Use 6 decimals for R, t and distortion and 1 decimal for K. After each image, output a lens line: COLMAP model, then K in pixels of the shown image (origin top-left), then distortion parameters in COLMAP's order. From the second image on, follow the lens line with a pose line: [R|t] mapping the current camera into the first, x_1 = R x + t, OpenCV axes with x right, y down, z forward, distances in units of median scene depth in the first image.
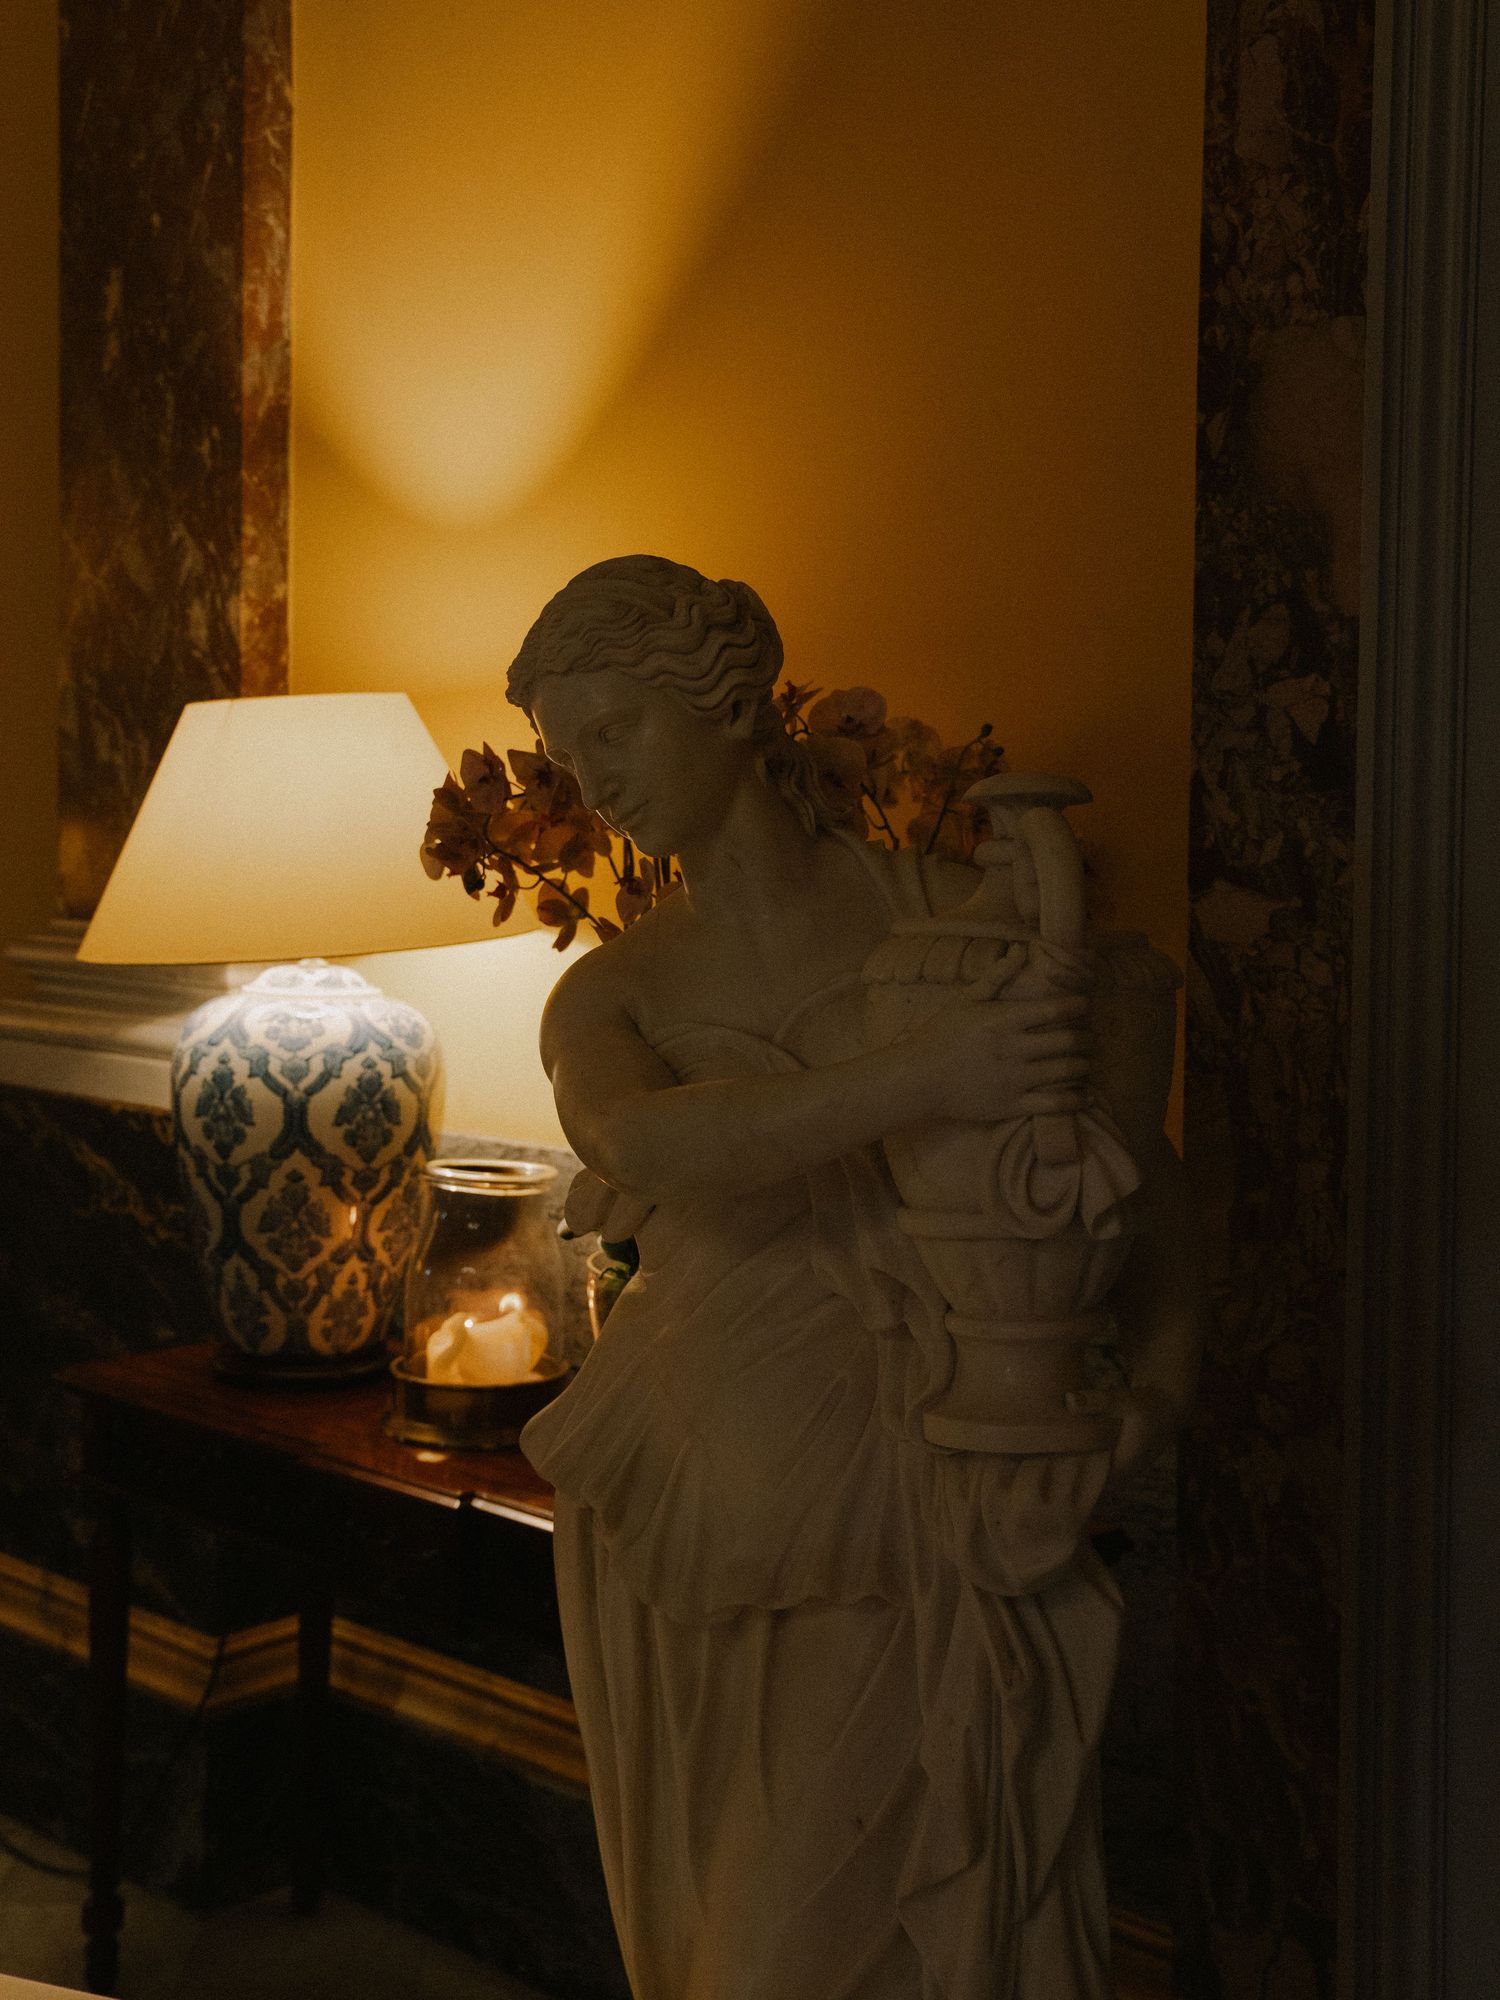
lens RADIAL K [[2290.5, 0, 750.0], [0, 2290.5, 1000.0], [0, 0, 1]] dist [0.001990, 0.002471]
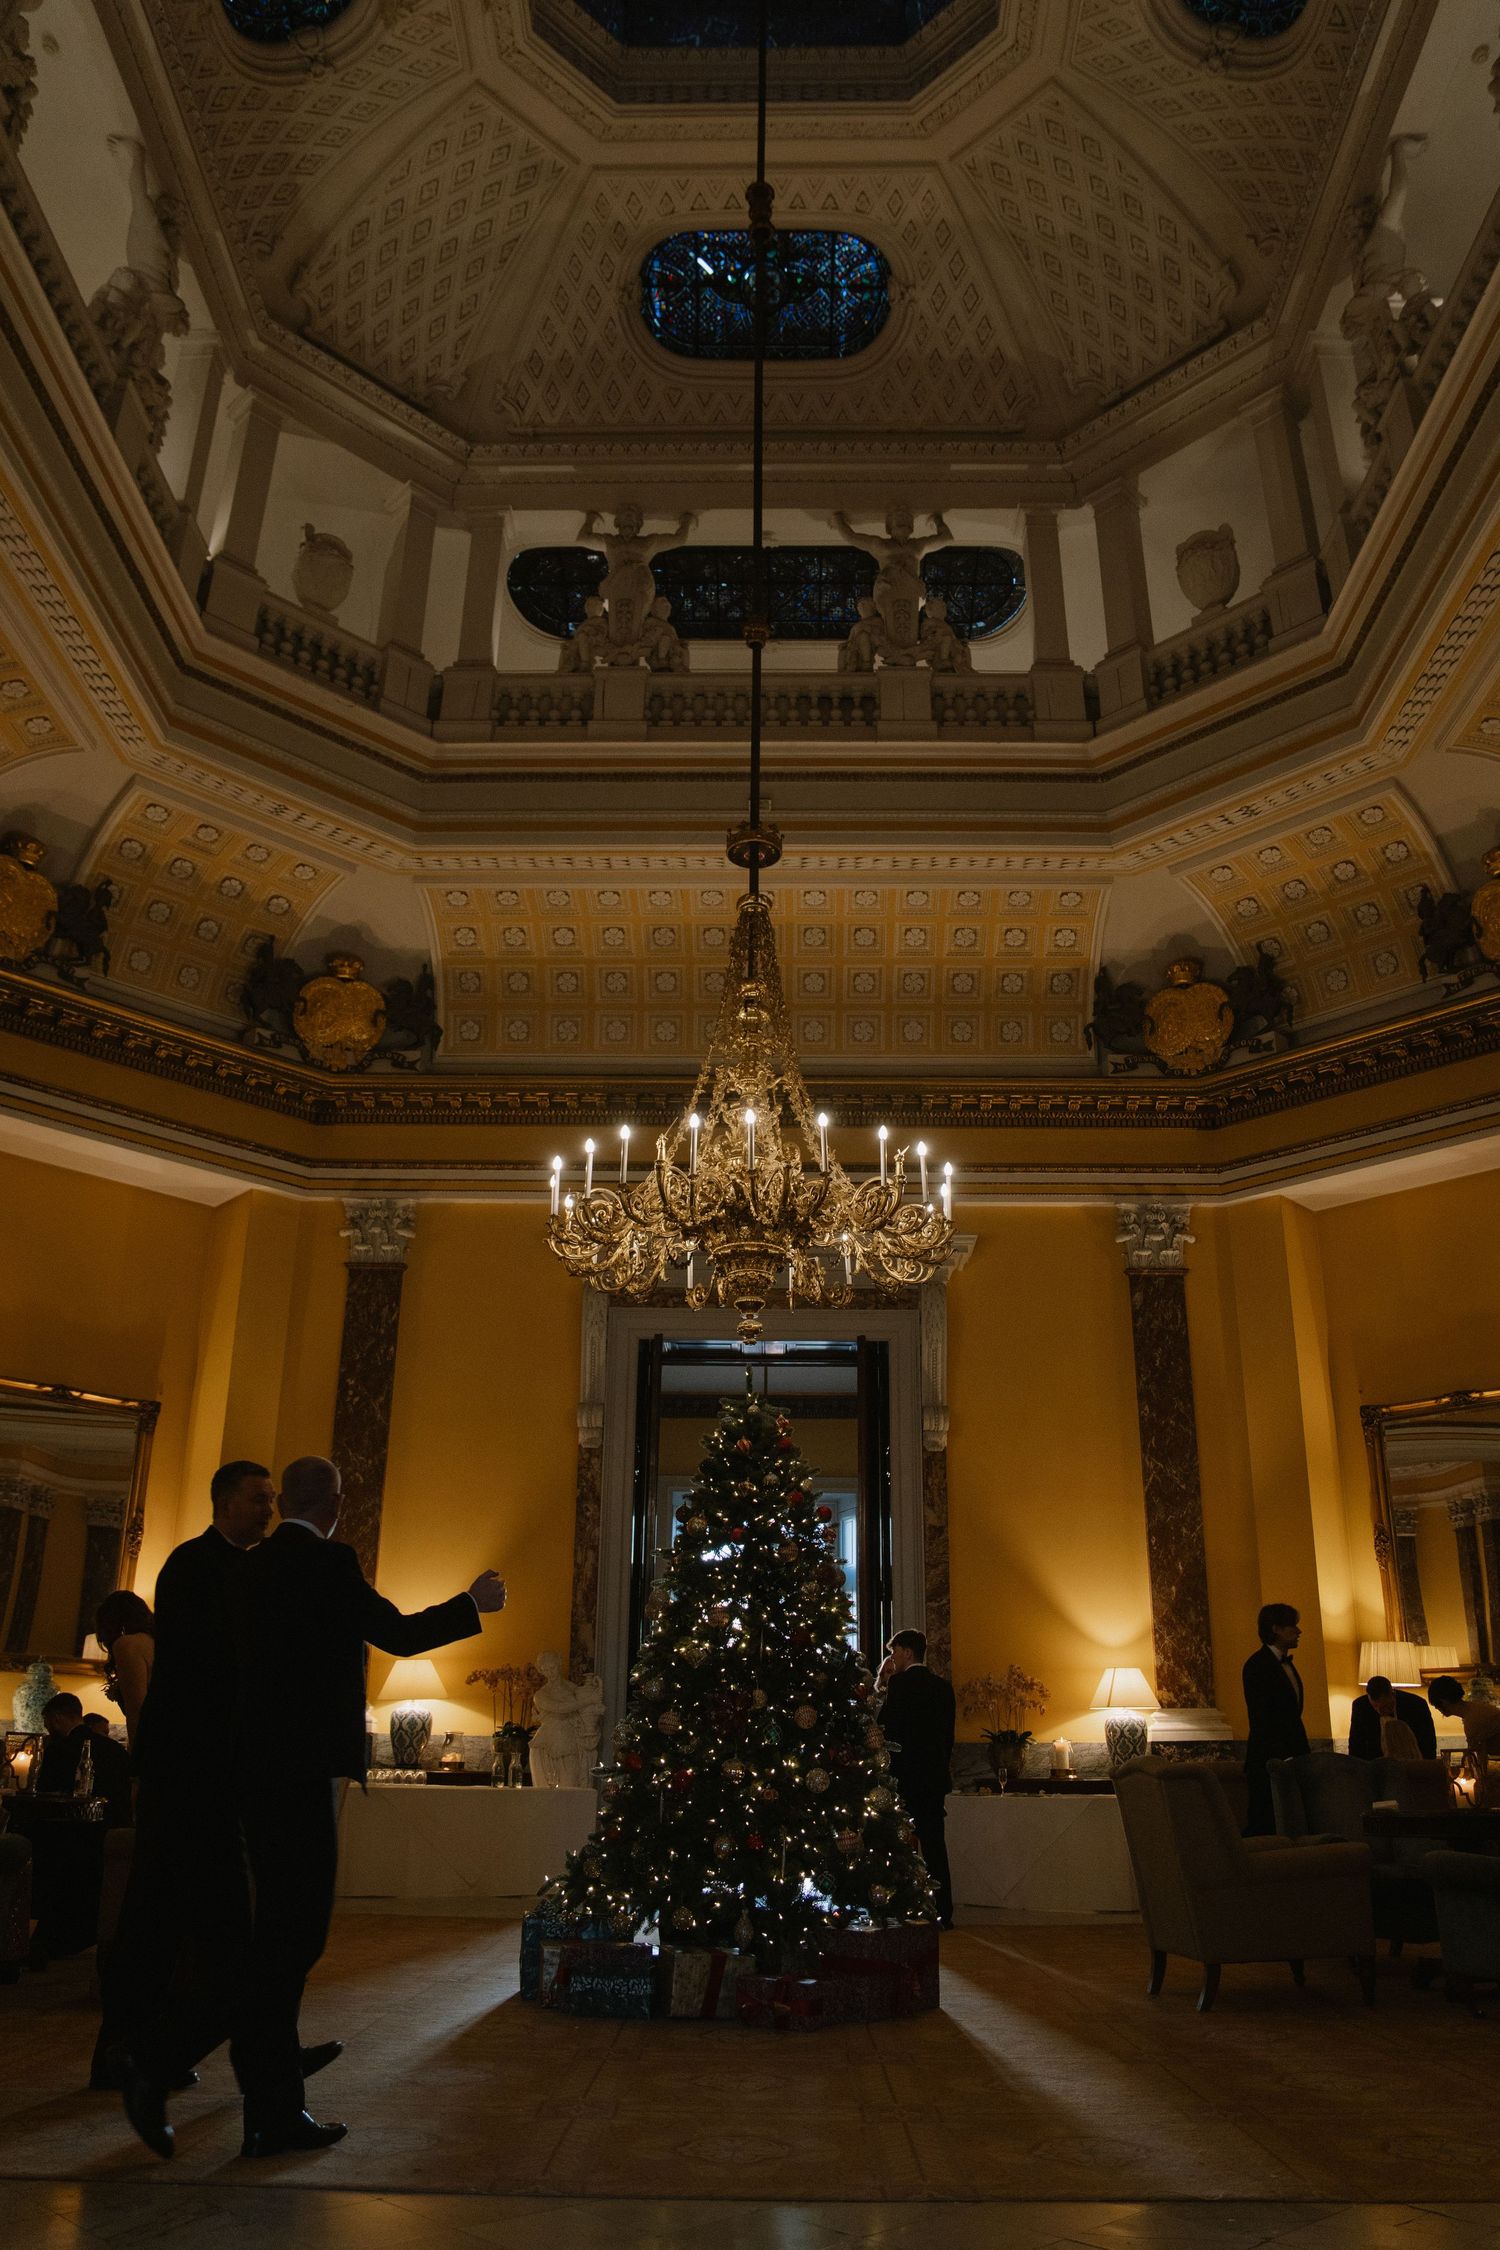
lens RADIAL K [[1631.4, 0, 750.0], [0, 1631.4, 1125.0], [0, 0, 1]] dist [0.000183, 0.000005]
pose [[0.763354, 0.239579, 0.599910, -3.551962], [0.048663, 0.904716, -0.423226, 0.672812], [-0.644145, 0.352265, 0.678960, -4.430528]]
